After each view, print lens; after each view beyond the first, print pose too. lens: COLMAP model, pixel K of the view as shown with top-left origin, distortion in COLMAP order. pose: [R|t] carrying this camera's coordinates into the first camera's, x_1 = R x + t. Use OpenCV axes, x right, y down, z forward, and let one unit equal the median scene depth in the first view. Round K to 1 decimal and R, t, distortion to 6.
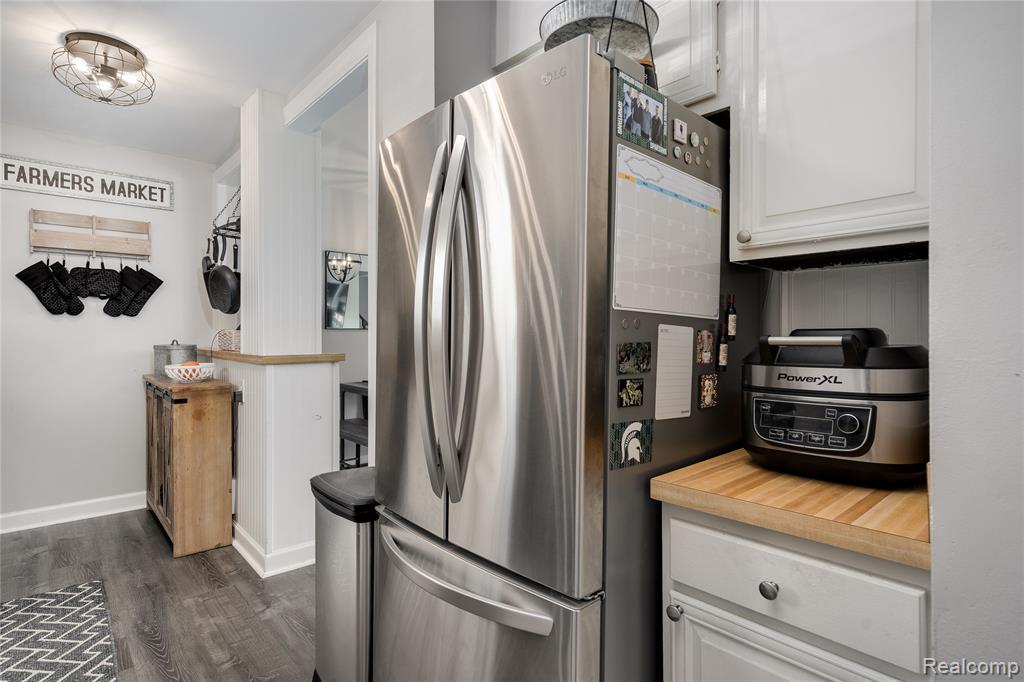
lens RADIAL K [[524.5, 0, 506.9], [0, 524.5, 337.1], [0, 0, 1]] dist [0.000465, -0.000519]
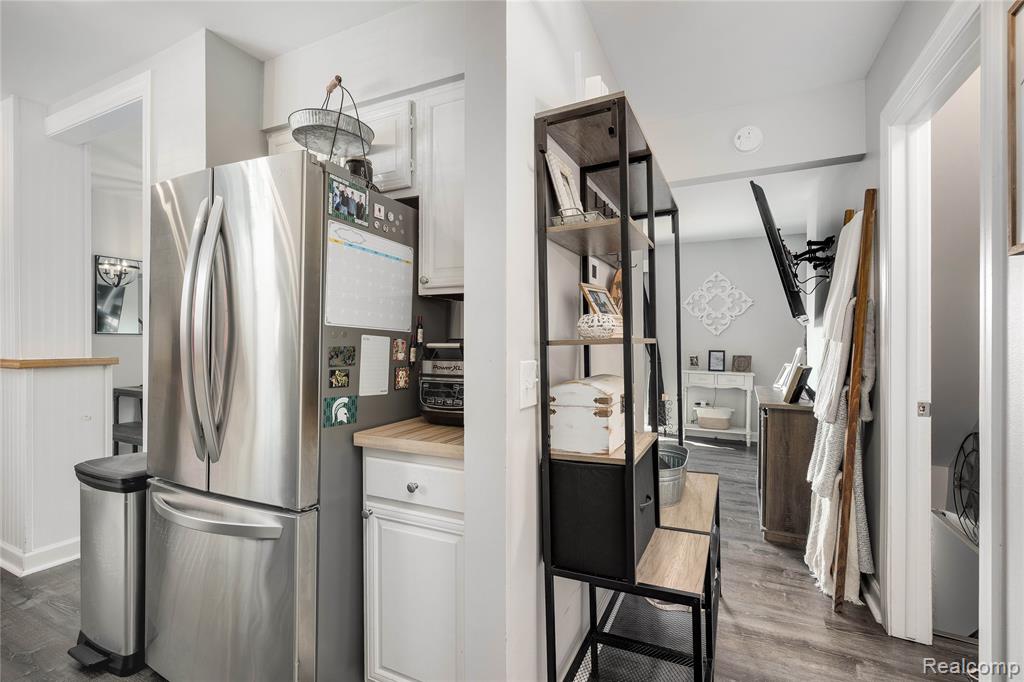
lens RADIAL K [[474.8, 0, 501.9], [0, 474.8, 348.0], [0, 0, 1]] dist [-0.002074, 0.000797]
pose [[0.929826, 0.001131, 0.367999, 0.135411], [-0.004407, 0.999958, 0.008062, 0.001168], [-0.367974, -0.009118, 0.929791, -0.408037]]
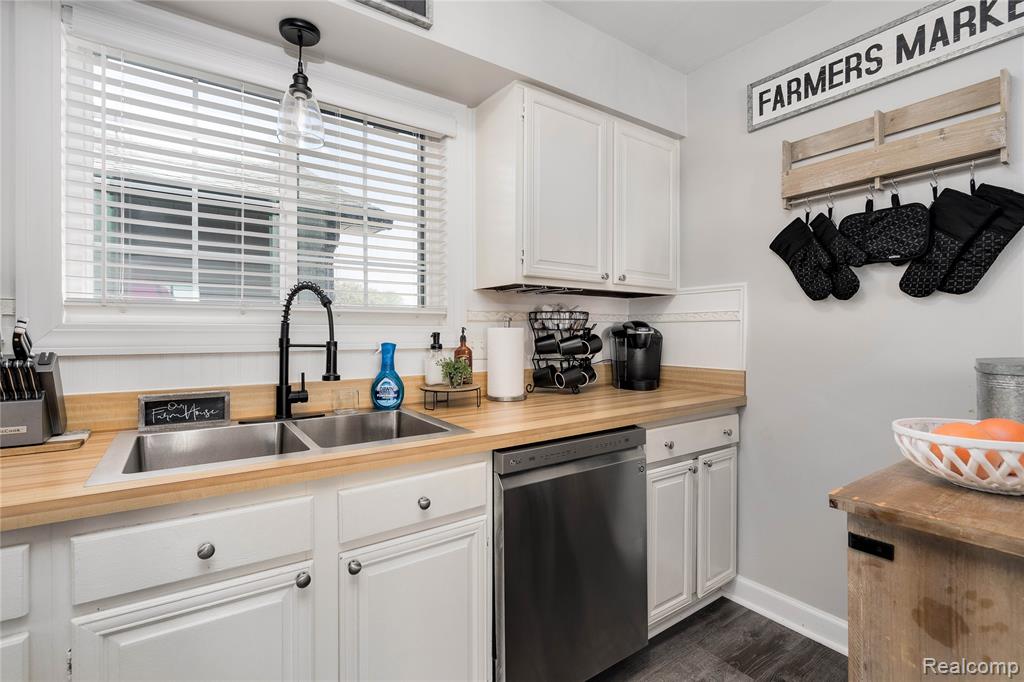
lens RADIAL K [[473.1, 0, 519.0], [0, 473.1, 331.0], [0, 0, 1]] dist [0.001052, 0.000867]
pose [[-0.127534, -0.014359, -0.991730, -0.437878], [0.002372, 0.999888, -0.014782, -0.002528], [0.991831, -0.004237, -0.127485, 1.153121]]
